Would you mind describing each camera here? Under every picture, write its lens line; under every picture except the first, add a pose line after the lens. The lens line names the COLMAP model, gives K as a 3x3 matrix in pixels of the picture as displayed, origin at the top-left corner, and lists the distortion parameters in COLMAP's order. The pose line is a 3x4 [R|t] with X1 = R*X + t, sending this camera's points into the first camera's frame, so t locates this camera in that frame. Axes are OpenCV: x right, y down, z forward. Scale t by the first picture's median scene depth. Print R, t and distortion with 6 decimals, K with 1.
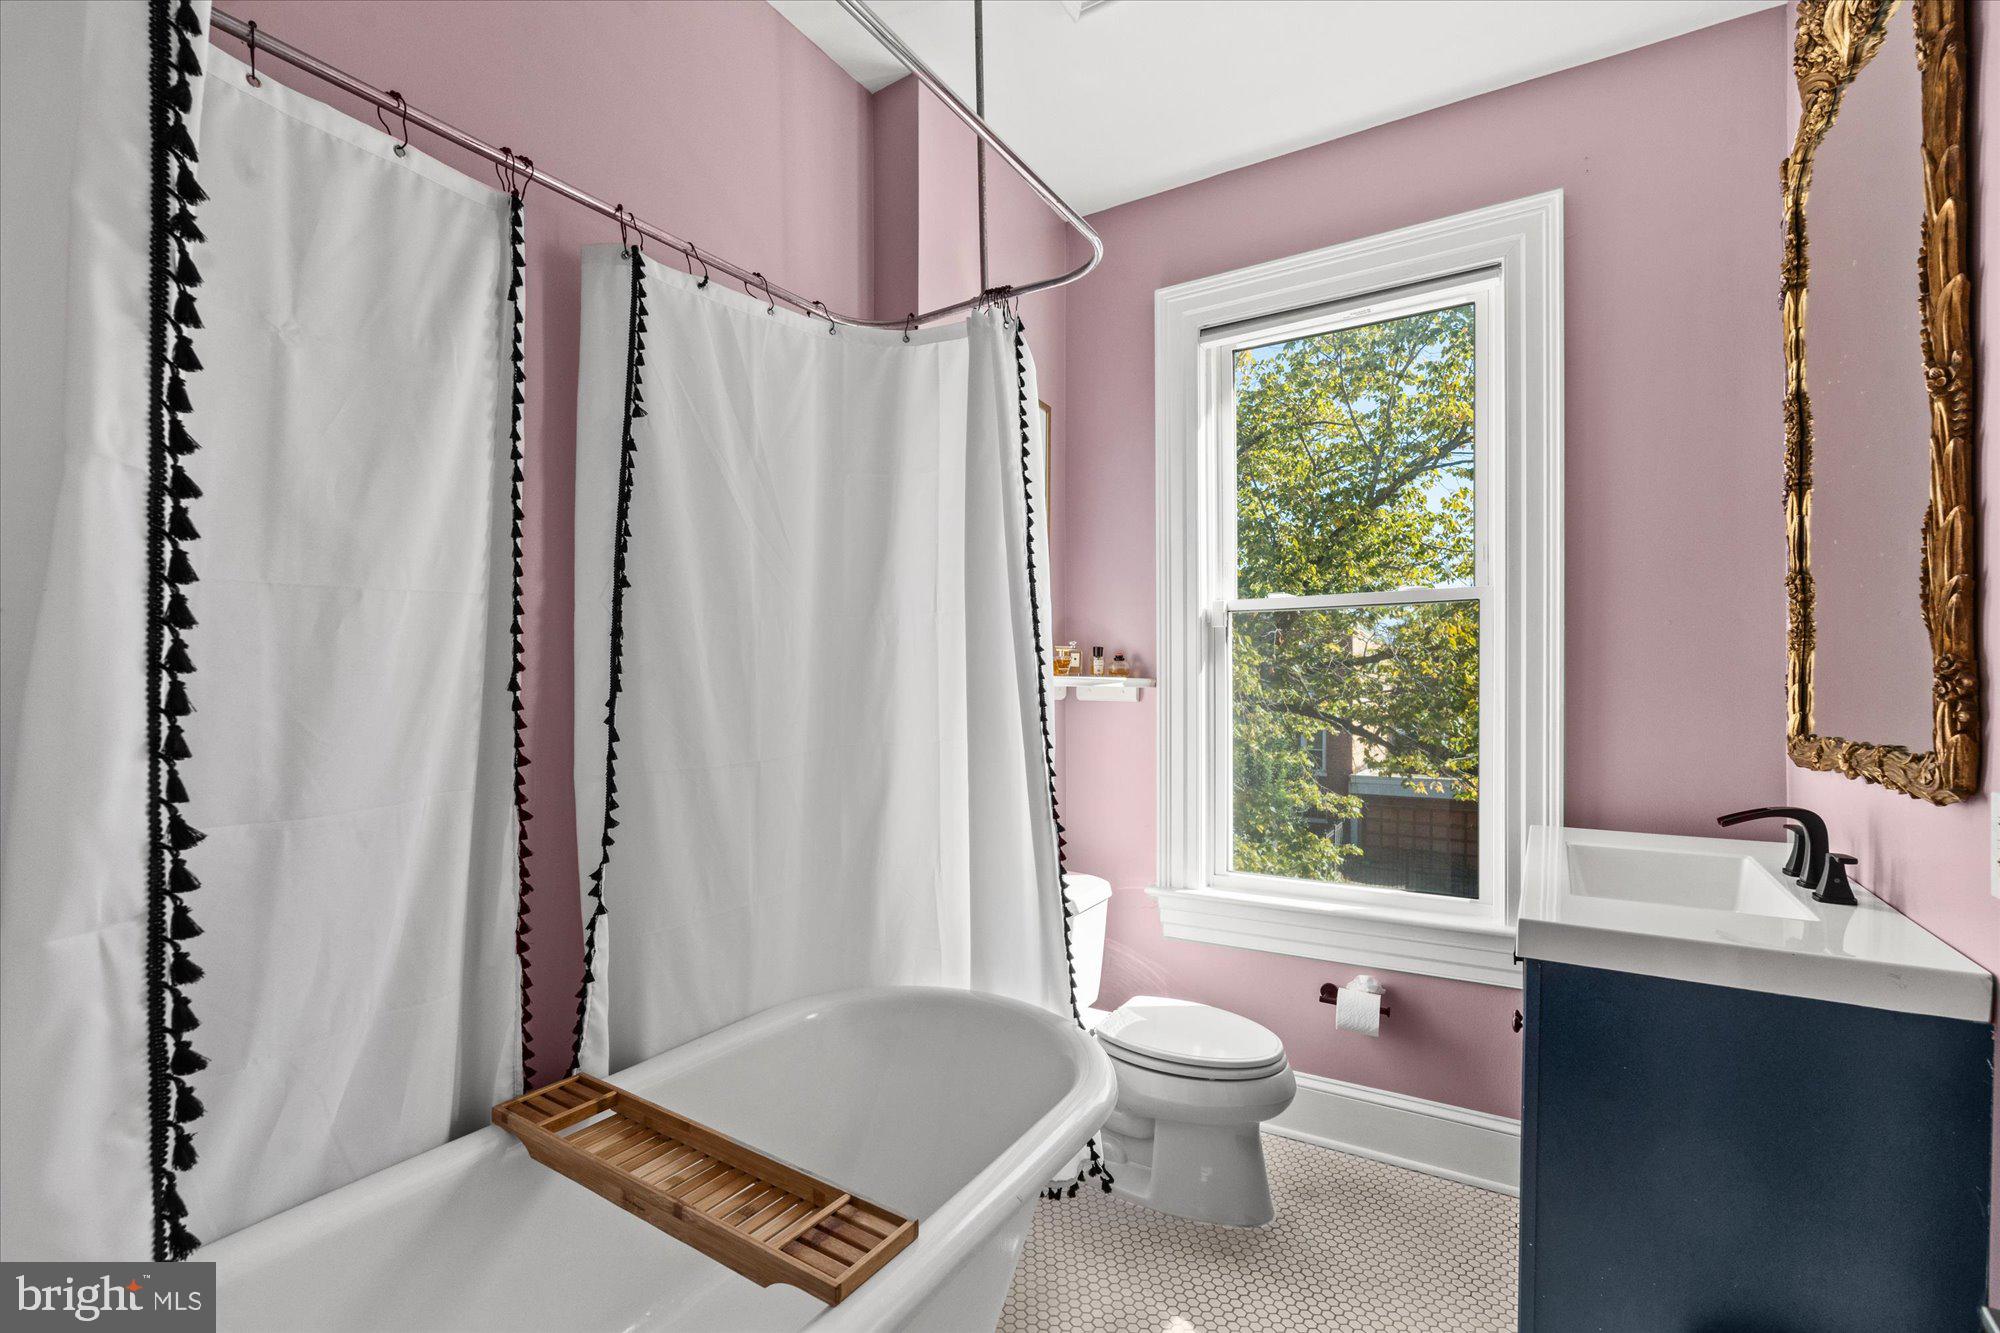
lens RADIAL K [[882.7, 0, 1004.9], [0, 882.7, 691.9], [0, 0, 1]] dist [-0.000784, 0.000166]
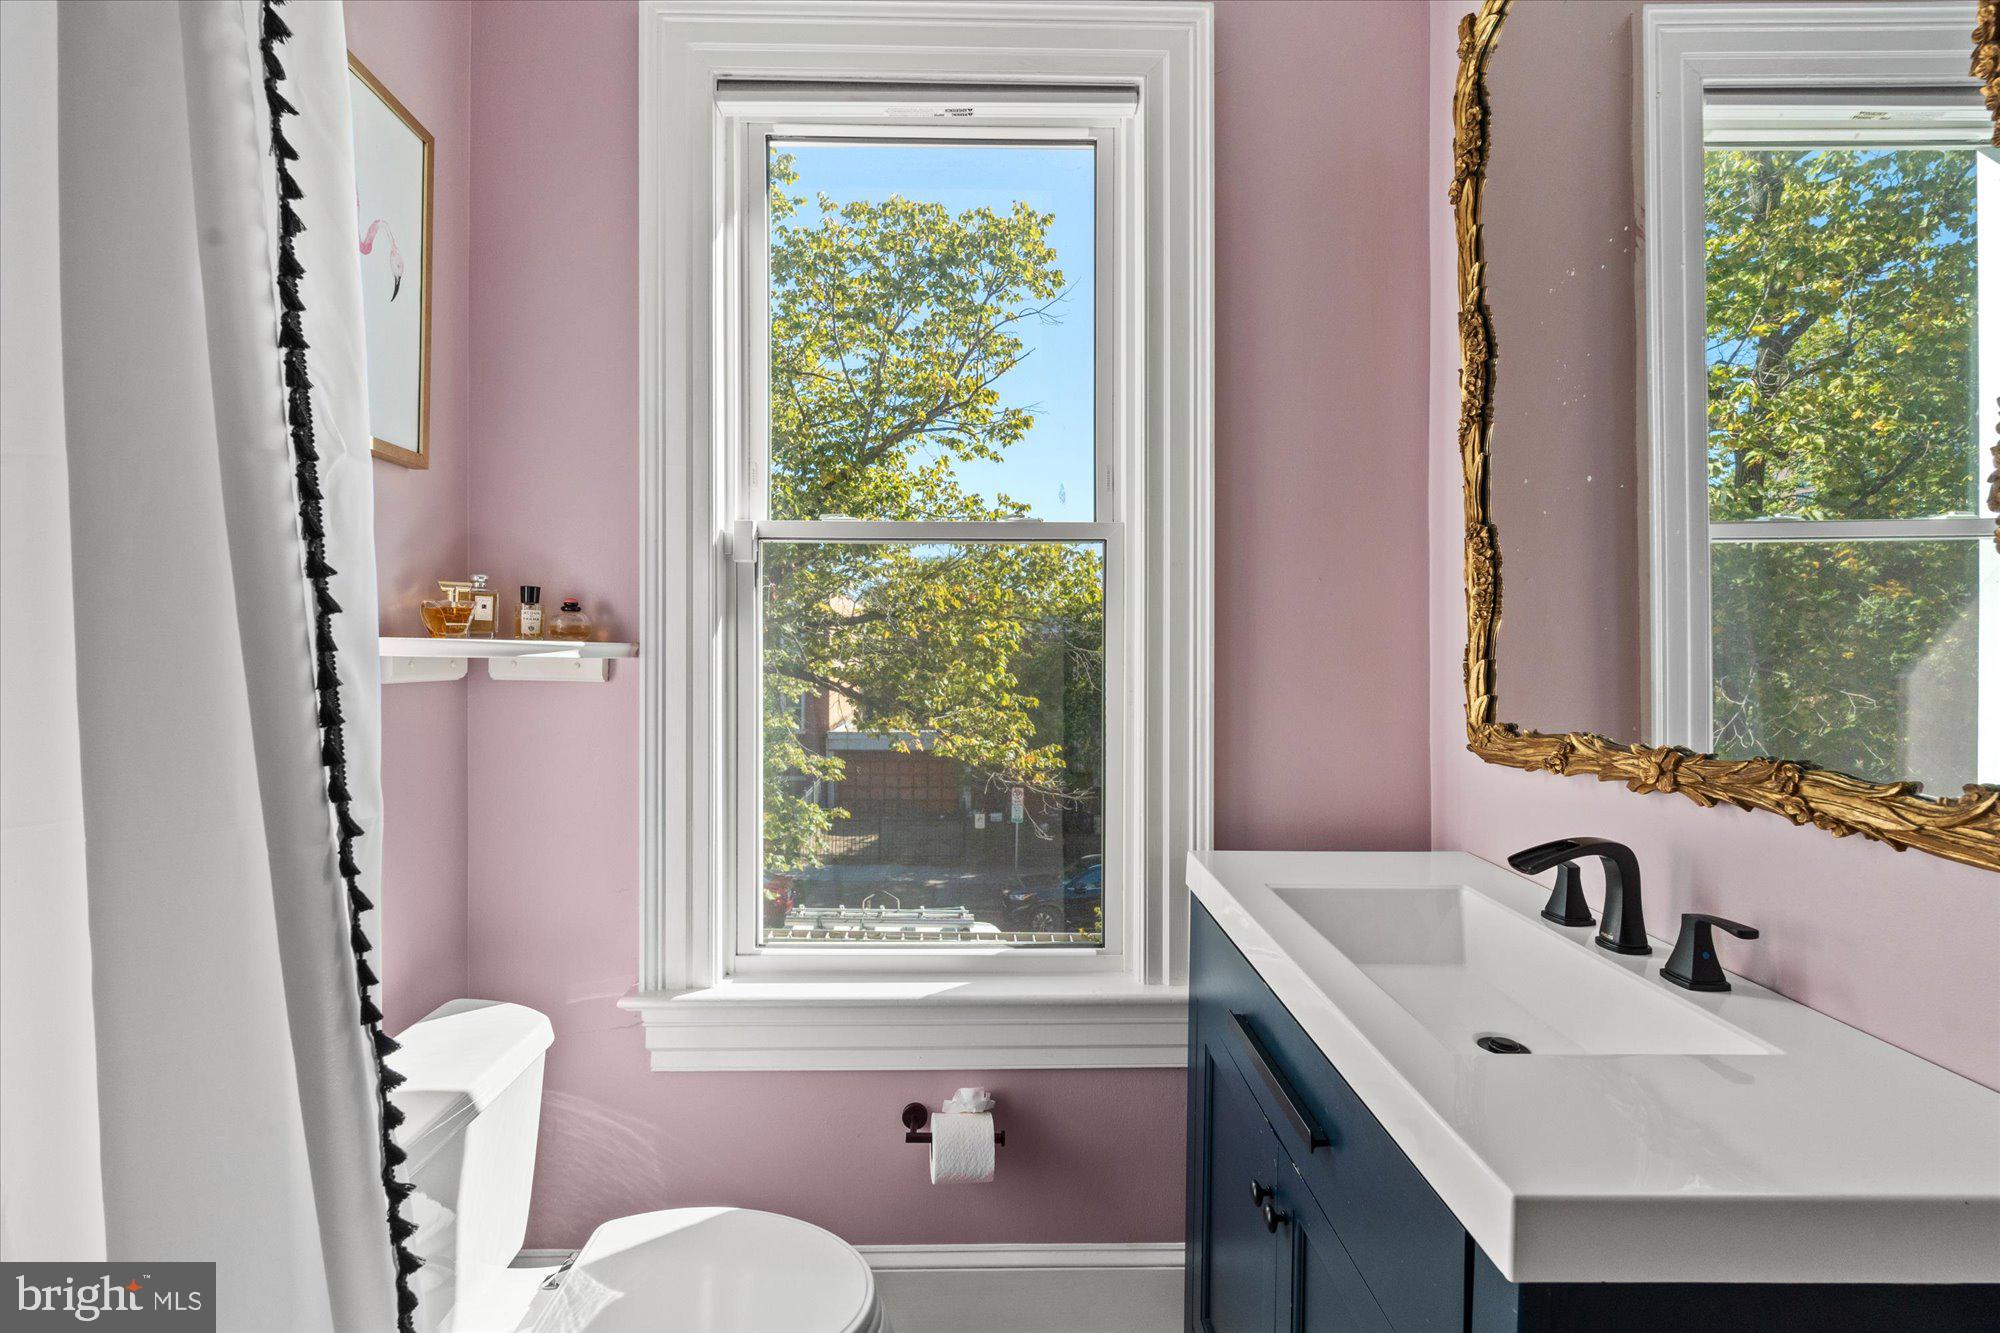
lens RADIAL K [[894.9, 0, 999.4], [0, 894.9, 651.8], [0, 0, 1]] dist [-0.001761, 0.000503]
pose [[0.844182, 0.002083, 0.536052, 0.052586], [-0.002860, 0.999996, 0.000617, -0.010345], [-0.536049, -0.002054, 0.844185, 0.356625]]
